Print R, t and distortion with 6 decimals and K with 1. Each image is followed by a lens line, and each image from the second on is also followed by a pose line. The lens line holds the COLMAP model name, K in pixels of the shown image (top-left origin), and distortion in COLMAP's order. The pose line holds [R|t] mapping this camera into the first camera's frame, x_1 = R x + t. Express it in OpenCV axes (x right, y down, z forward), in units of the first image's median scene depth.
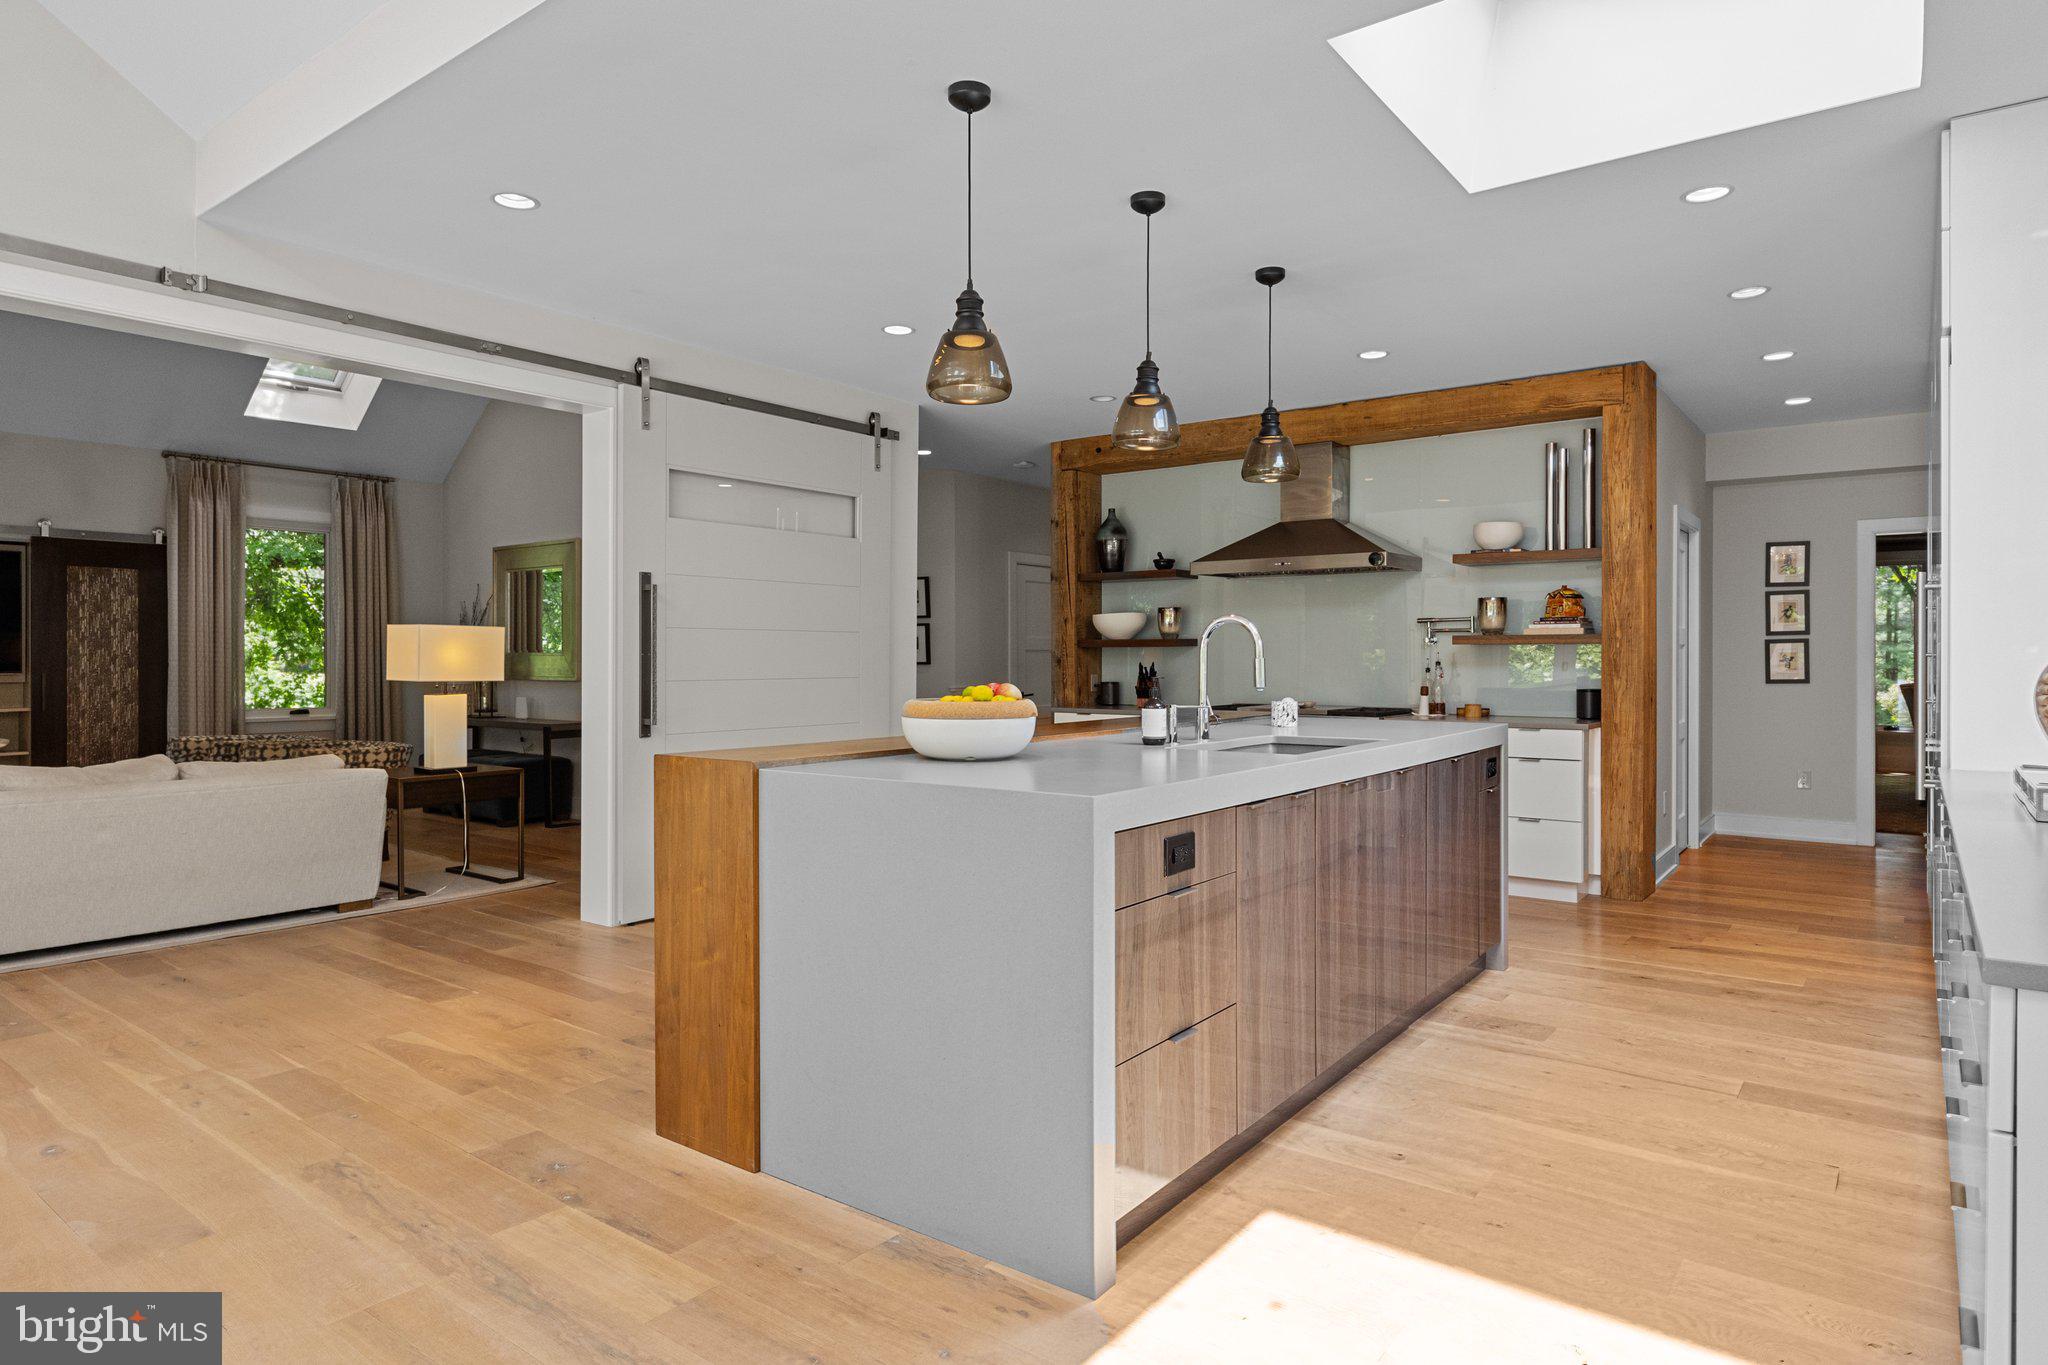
lens RADIAL K [[1163.7, 0, 1016.1], [0, 1163.7, 662.2], [0, 0, 1]] dist [-0.010249, 0.001229]
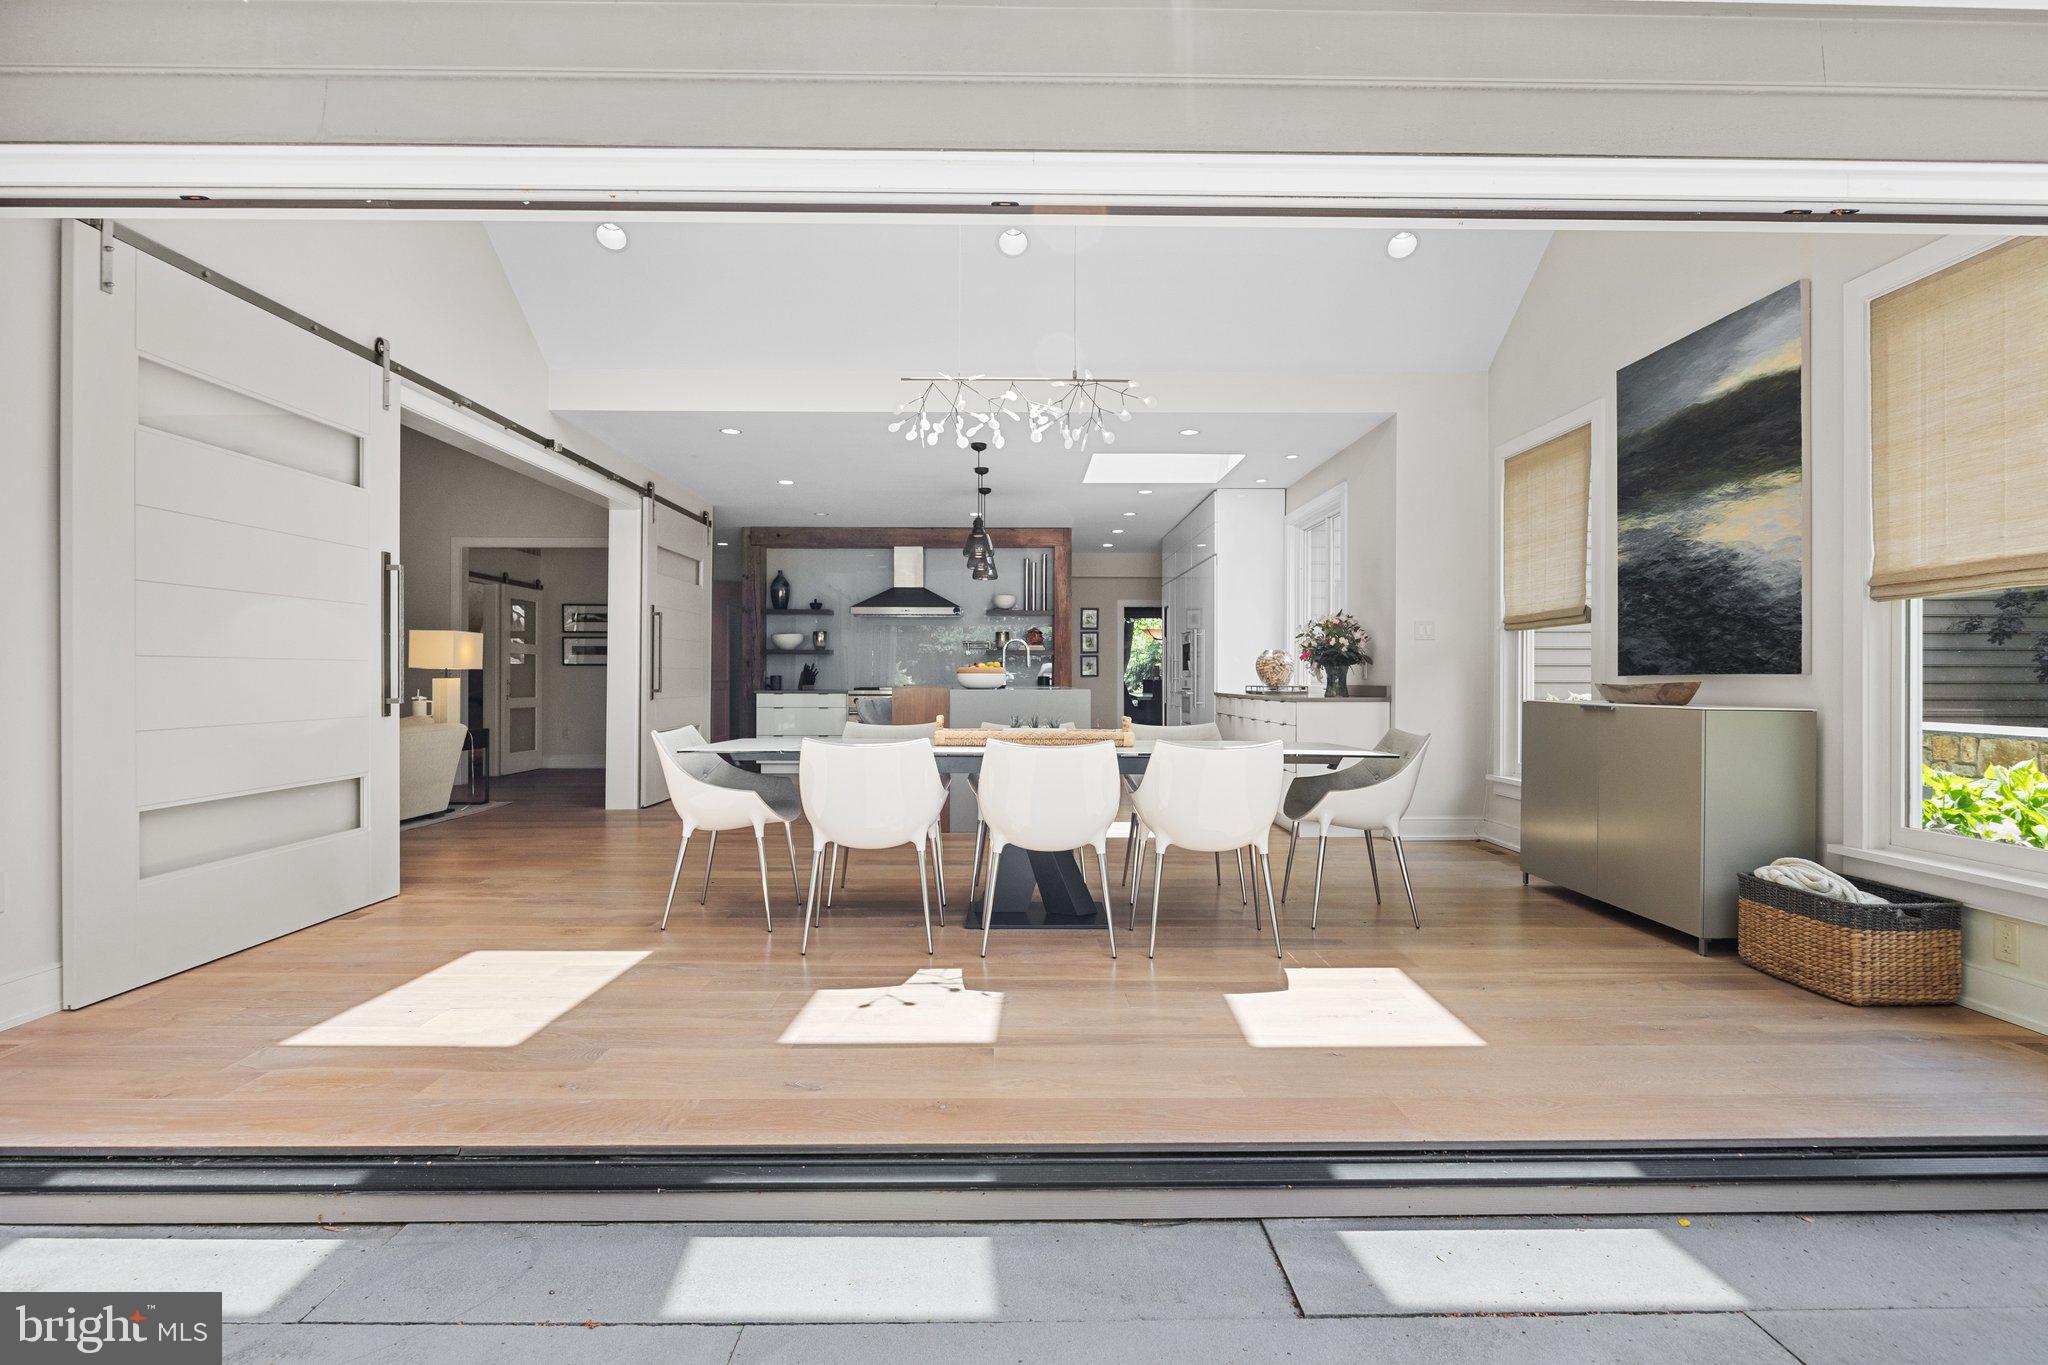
lens RADIAL K [[1050.3, 0, 1028.4], [0, 1050.3, 683.5], [0, 0, 1]] dist [-0.009358, -0.002849]
pose [[0.779992, -0.002689, 0.625784, -0.755862], [0.000797, 0.999994, 0.003303, 0.031251], [-0.625790, -0.002077, 0.779989, -0.503209]]
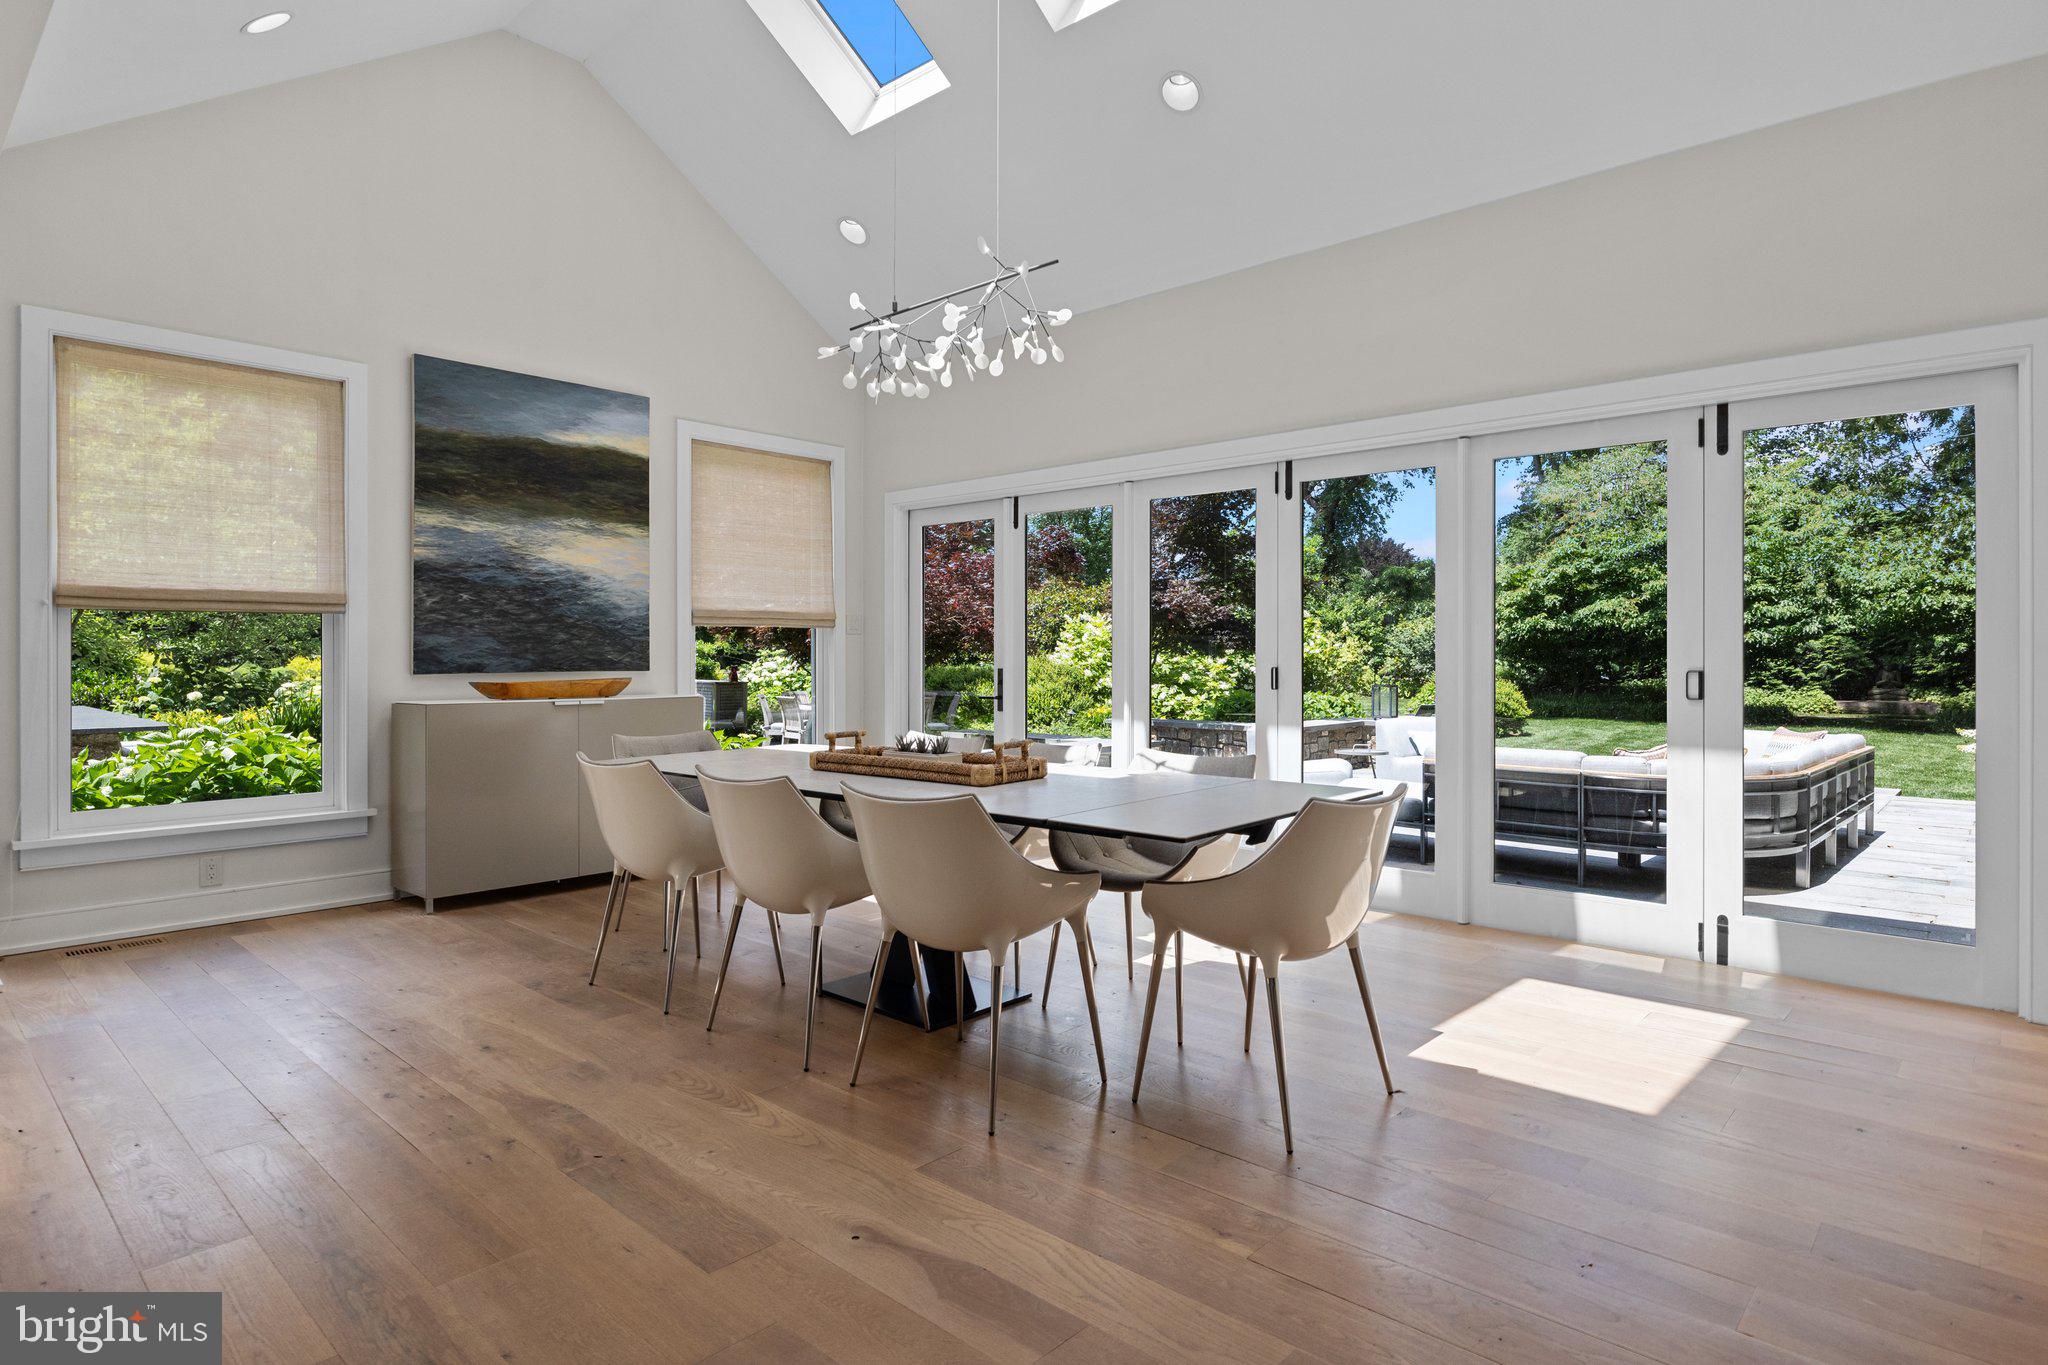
lens RADIAL K [[1104.0, 0, 1025.3], [0, 1104.0, 663.1], [0, 0, 1]] dist [-0.007602, 0.001545]
pose [[-0.996842, -0.000437, 0.079404, -0.385611], [0.000446, 0.999938, 0.011105, 0.009891], [-0.079404, 0.011105, -0.996781, 0.677660]]
